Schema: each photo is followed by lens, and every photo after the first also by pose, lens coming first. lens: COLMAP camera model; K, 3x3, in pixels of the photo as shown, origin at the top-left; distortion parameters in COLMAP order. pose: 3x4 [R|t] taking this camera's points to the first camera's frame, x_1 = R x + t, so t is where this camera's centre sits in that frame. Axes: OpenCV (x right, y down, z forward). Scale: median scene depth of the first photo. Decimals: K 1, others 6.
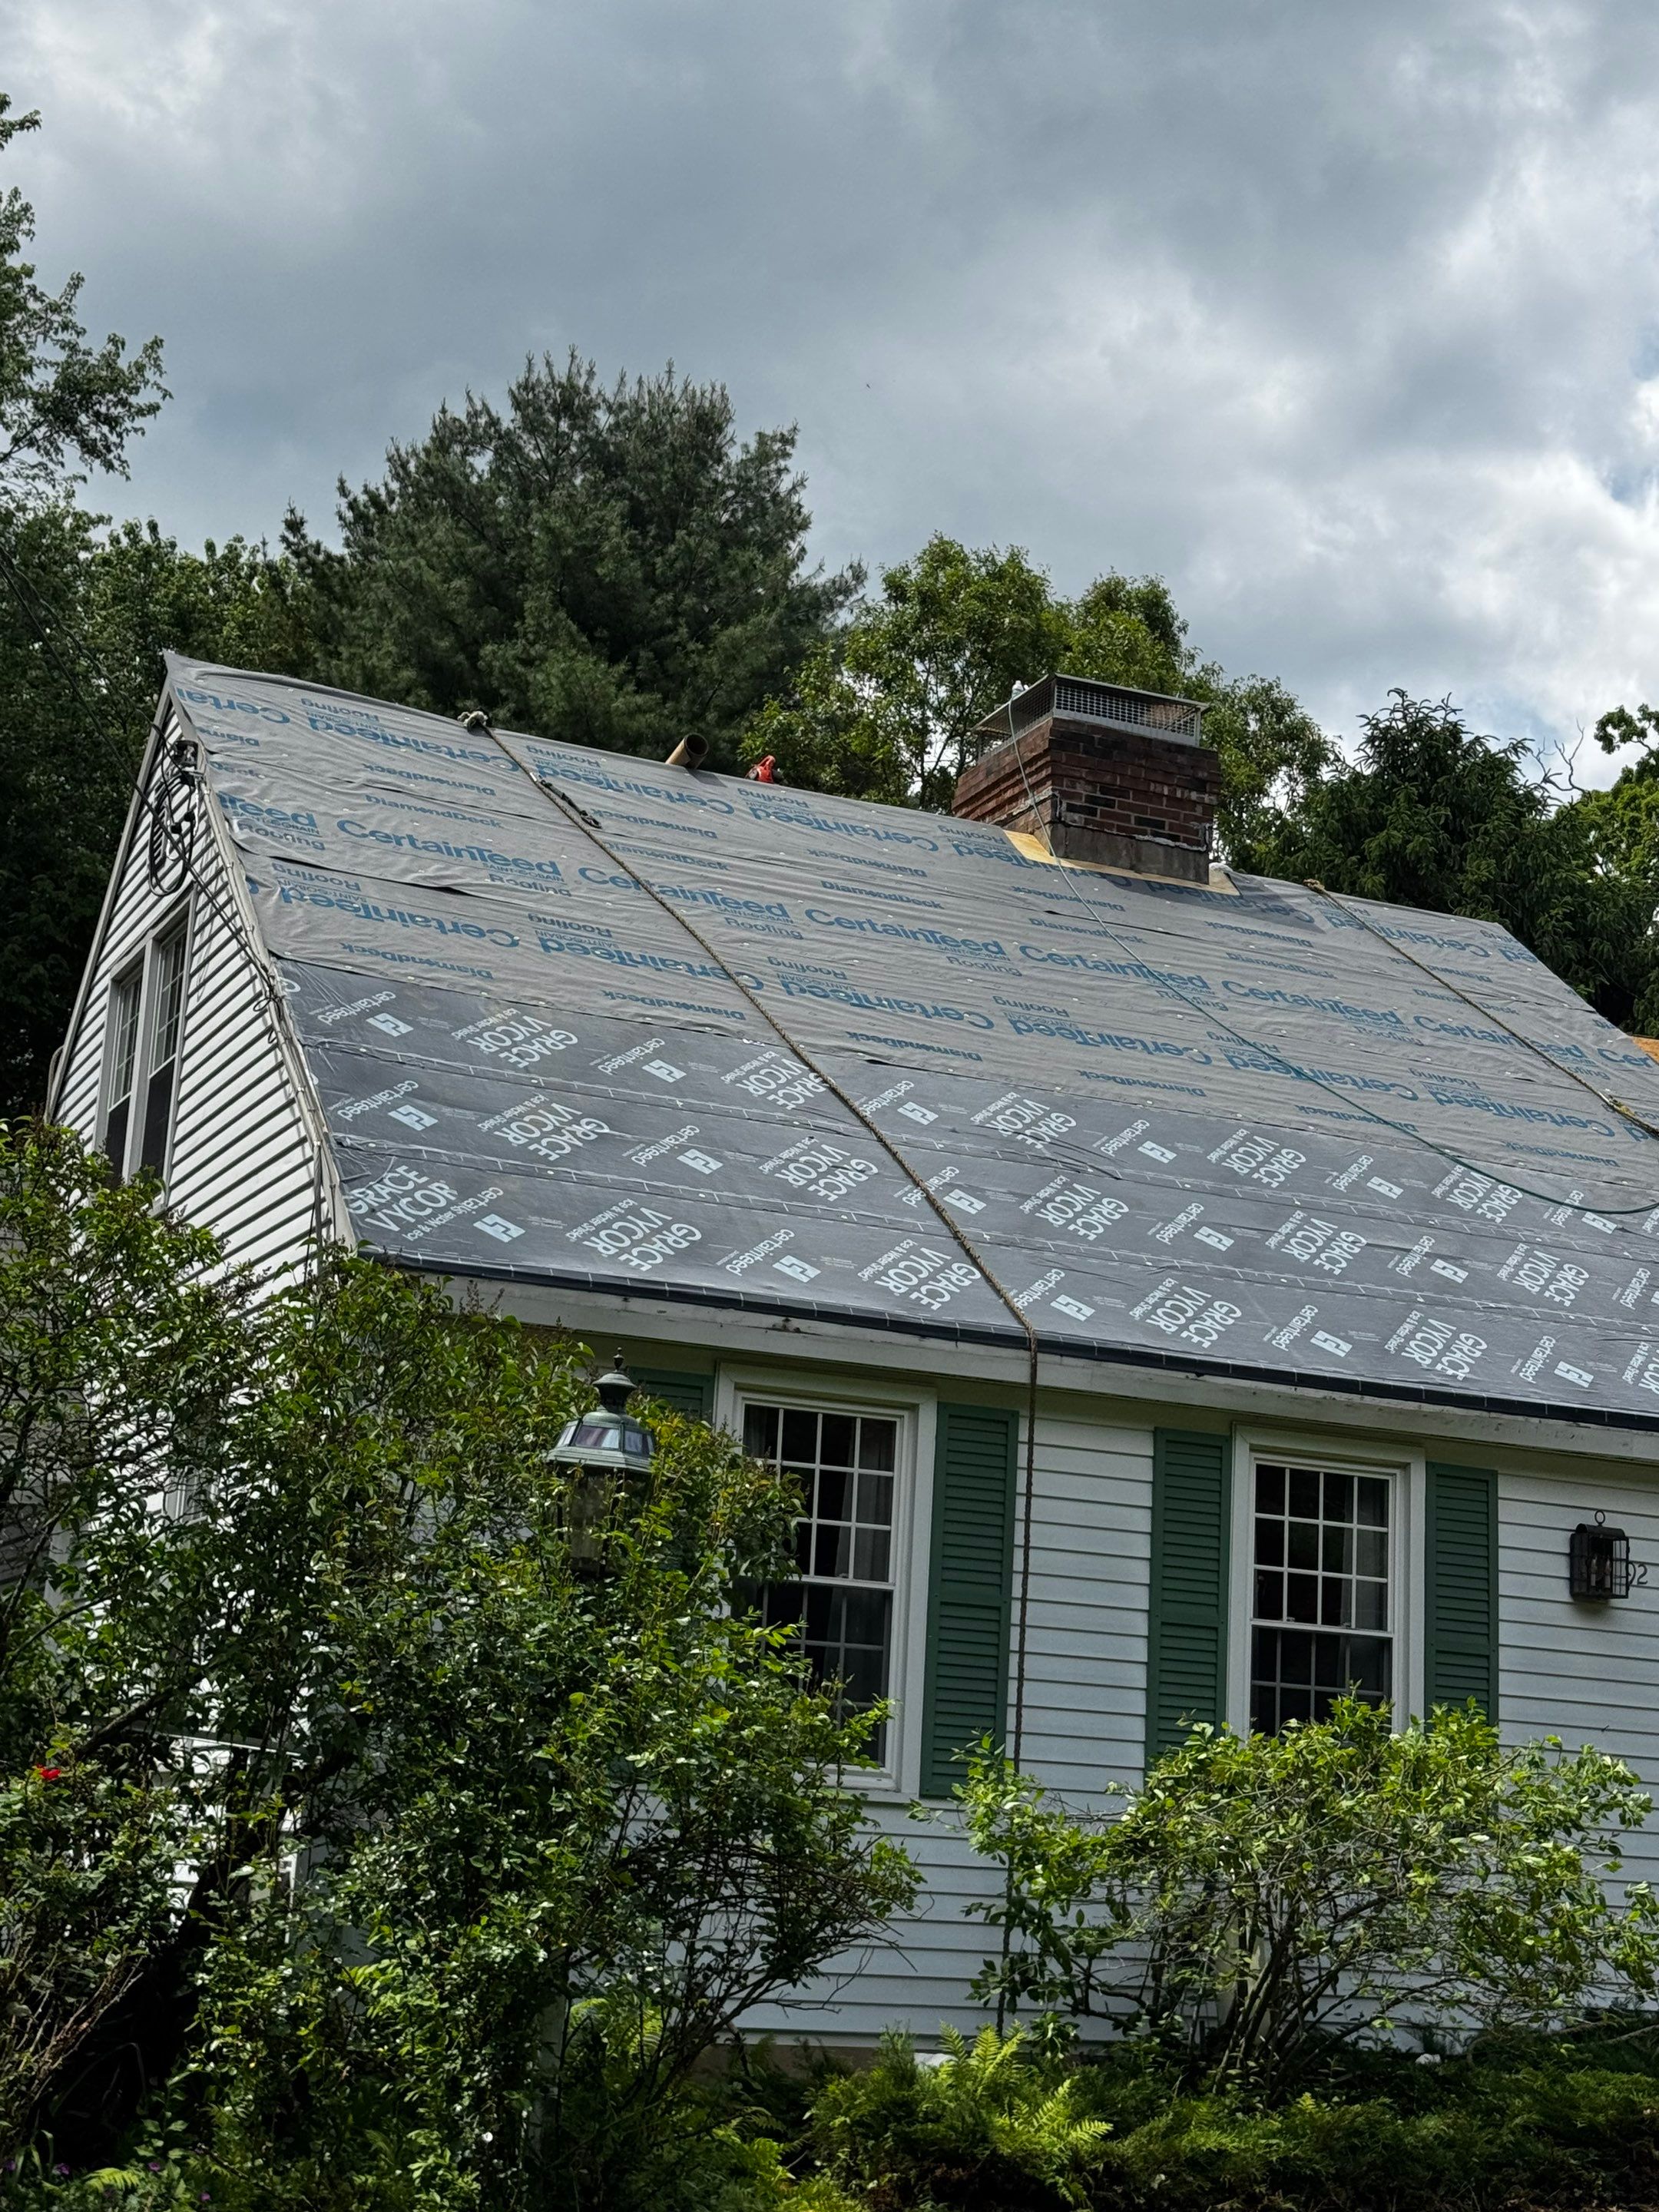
lens RADIAL K [[3284.1, 0, 835.4], [0, 3284.1, 1127.0], [0, 0, 1]] dist [0.119969, 0.057836]
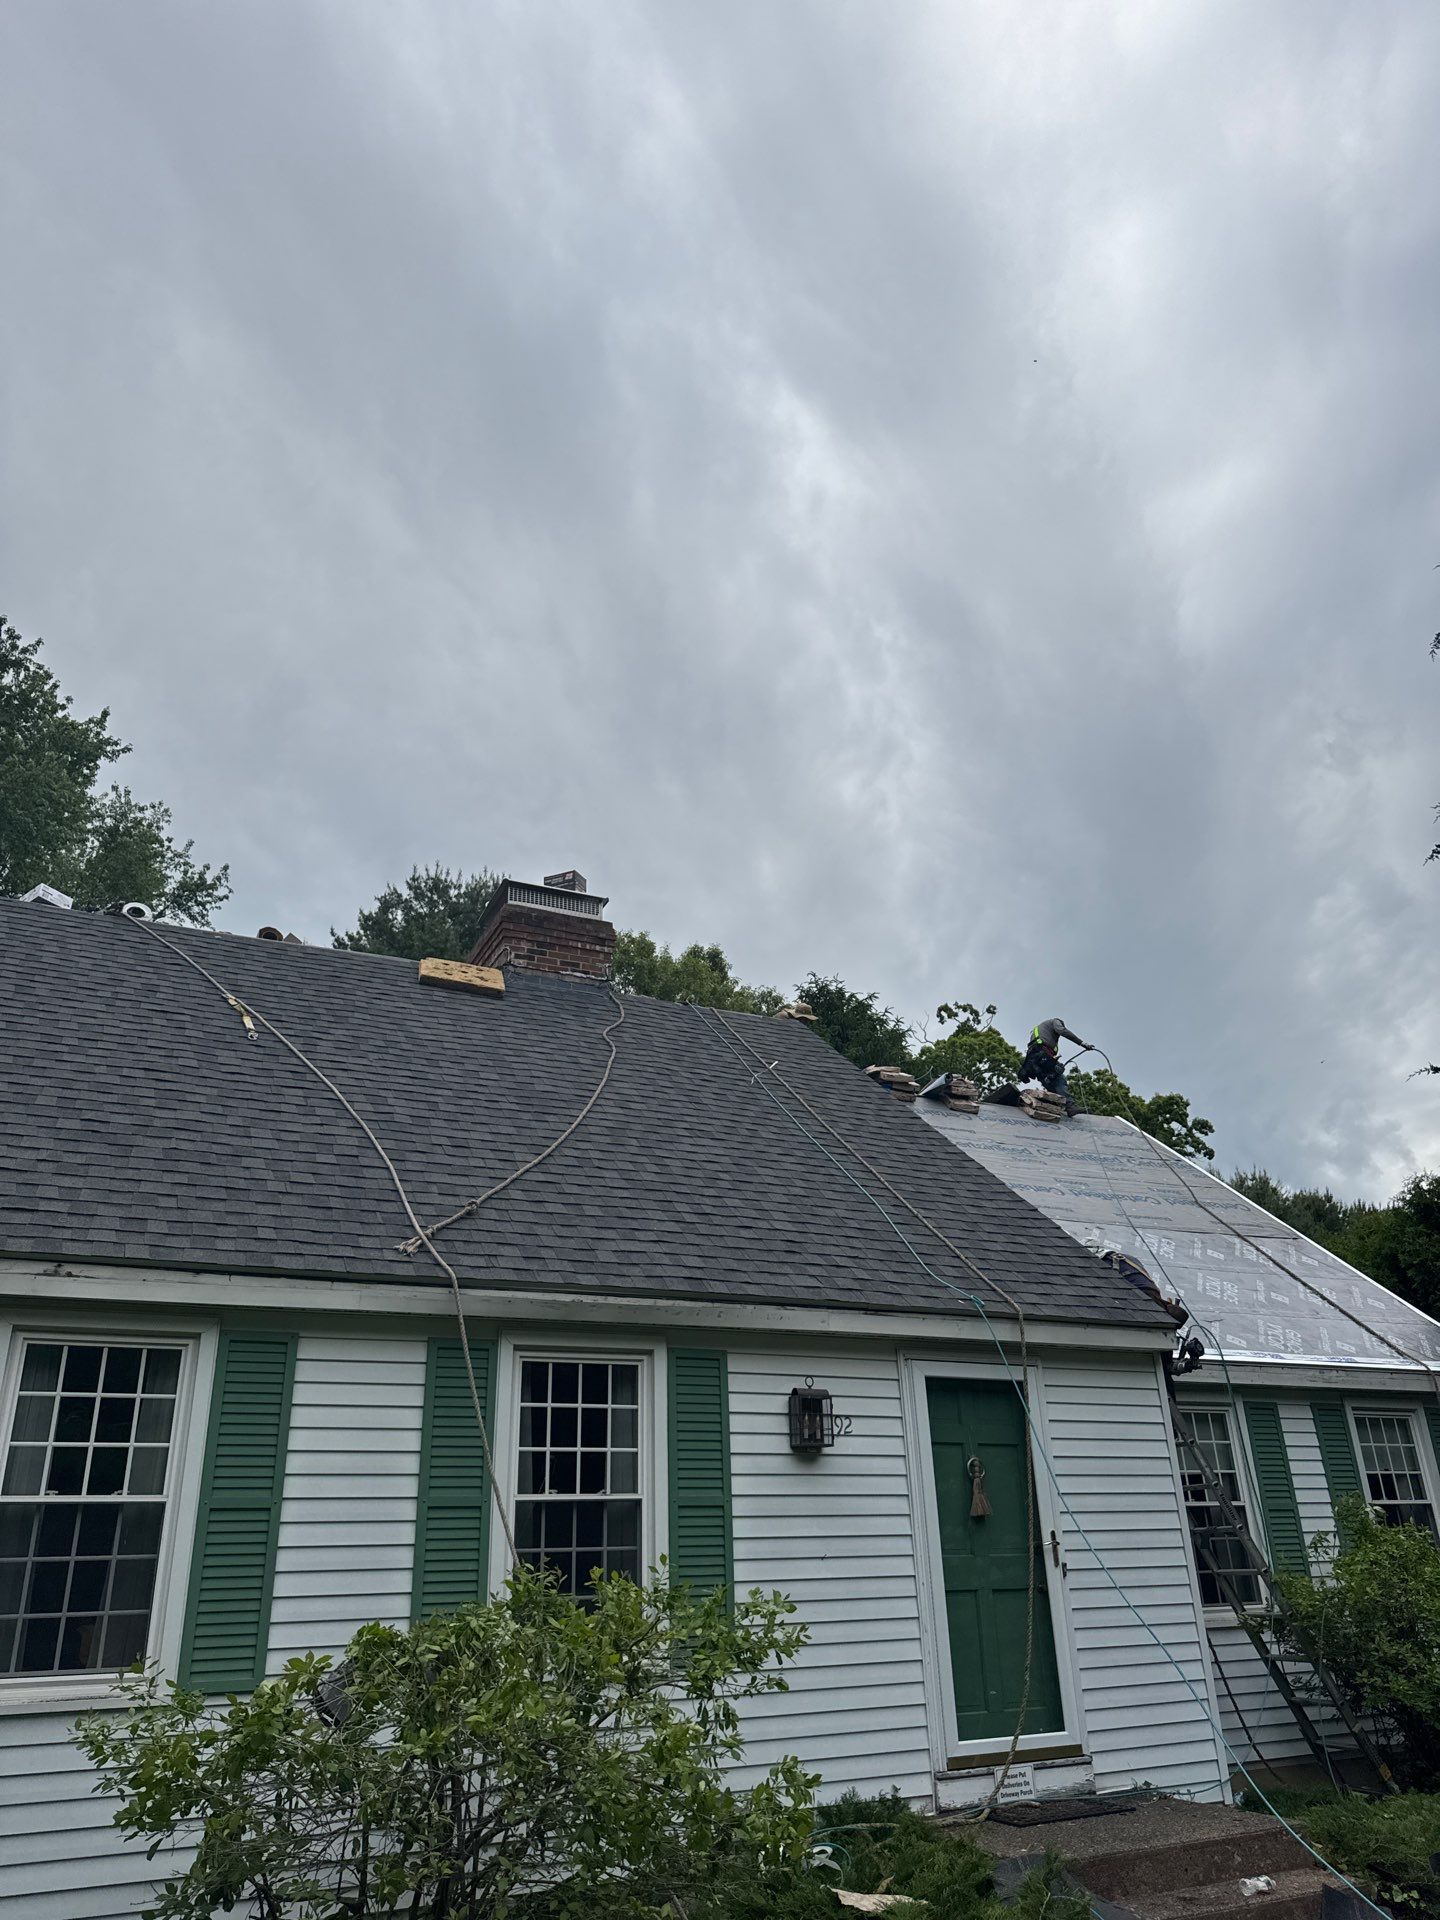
lens RADIAL K [[1352.6, 0, 720.0], [0, 1352.6, 960.0], [0, 0, 1]] dist [0.144216, -0.233342]
pose [[0.996478, -0.062195, 0.056252, 0.175689], [0.072152, 0.977722, -0.197114, 0.059199], [-0.042739, 0.200478, 0.978765, 0.441043]]
